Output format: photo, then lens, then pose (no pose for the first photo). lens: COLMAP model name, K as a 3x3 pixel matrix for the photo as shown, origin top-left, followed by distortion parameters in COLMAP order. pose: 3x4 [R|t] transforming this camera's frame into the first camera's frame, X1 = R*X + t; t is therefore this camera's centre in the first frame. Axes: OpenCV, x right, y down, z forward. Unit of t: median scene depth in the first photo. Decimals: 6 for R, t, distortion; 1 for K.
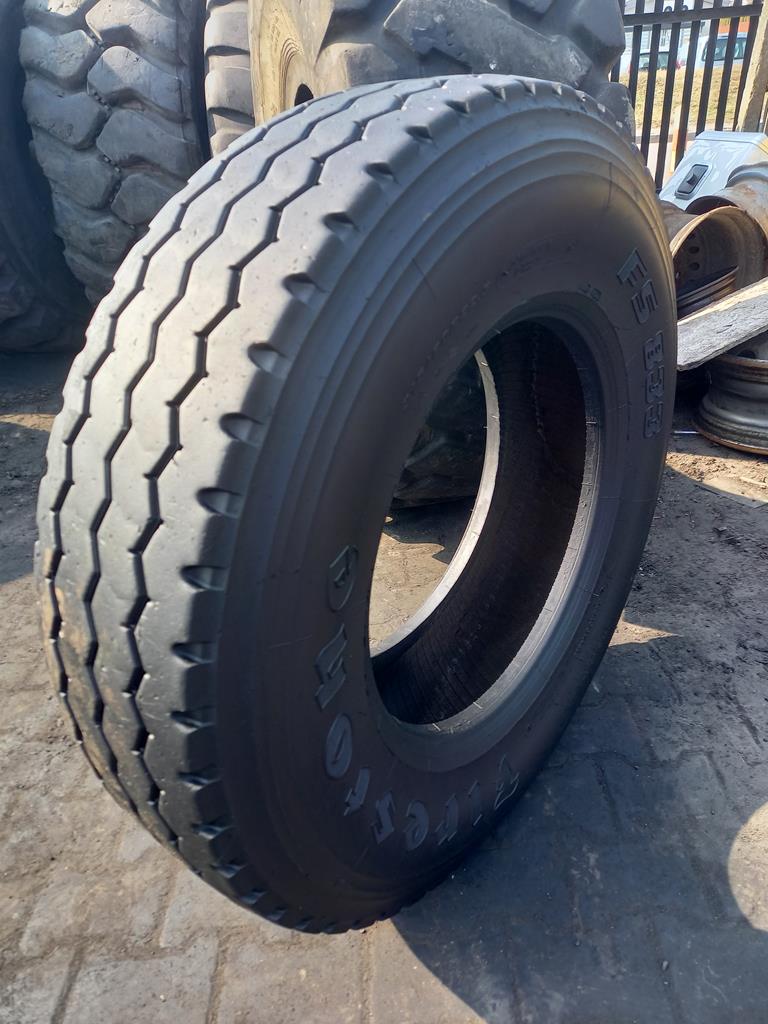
lens RADIAL K [[749.0, 0, 384.0], [0, 749.0, 512.0], [0, 0, 1]] dist [0.096574, -0.193705]
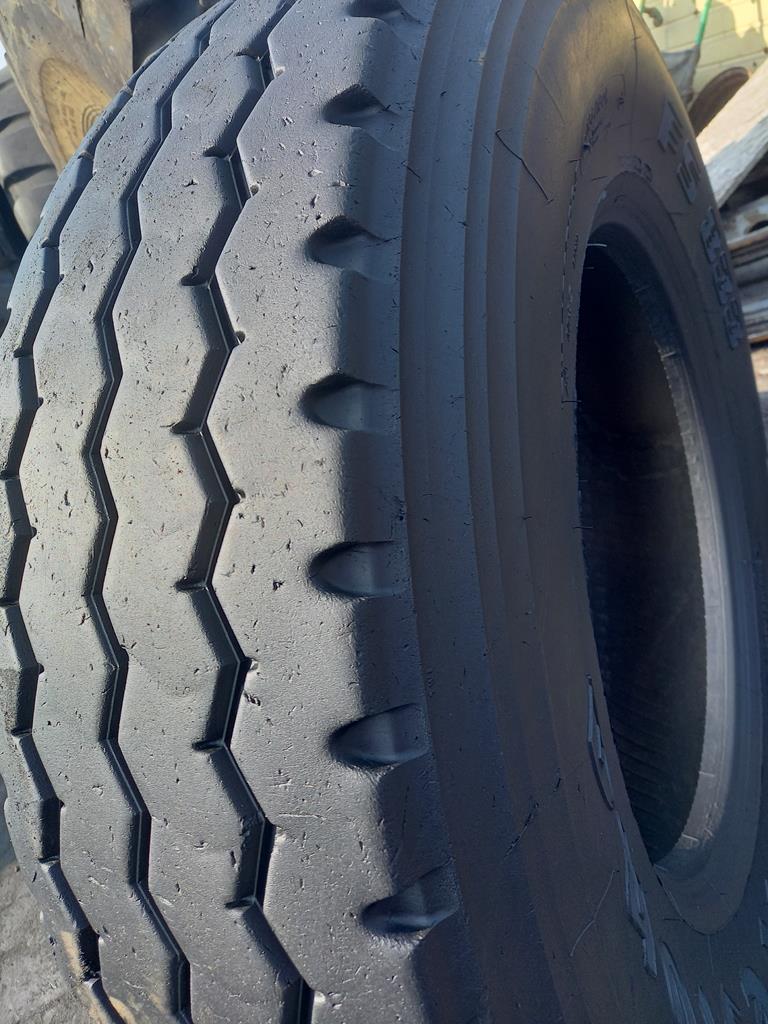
lens RADIAL K [[764.6, 0, 384.0], [0, 764.6, 512.0], [0, 0, 1]] dist [-0.000148, -0.011118]
pose [[0.908648, -0.413232, 0.059982, -0.168927], [0.416351, 0.907550, -0.054821, -0.099548], [-0.031783, 0.074786, 0.996693, 0.483373]]
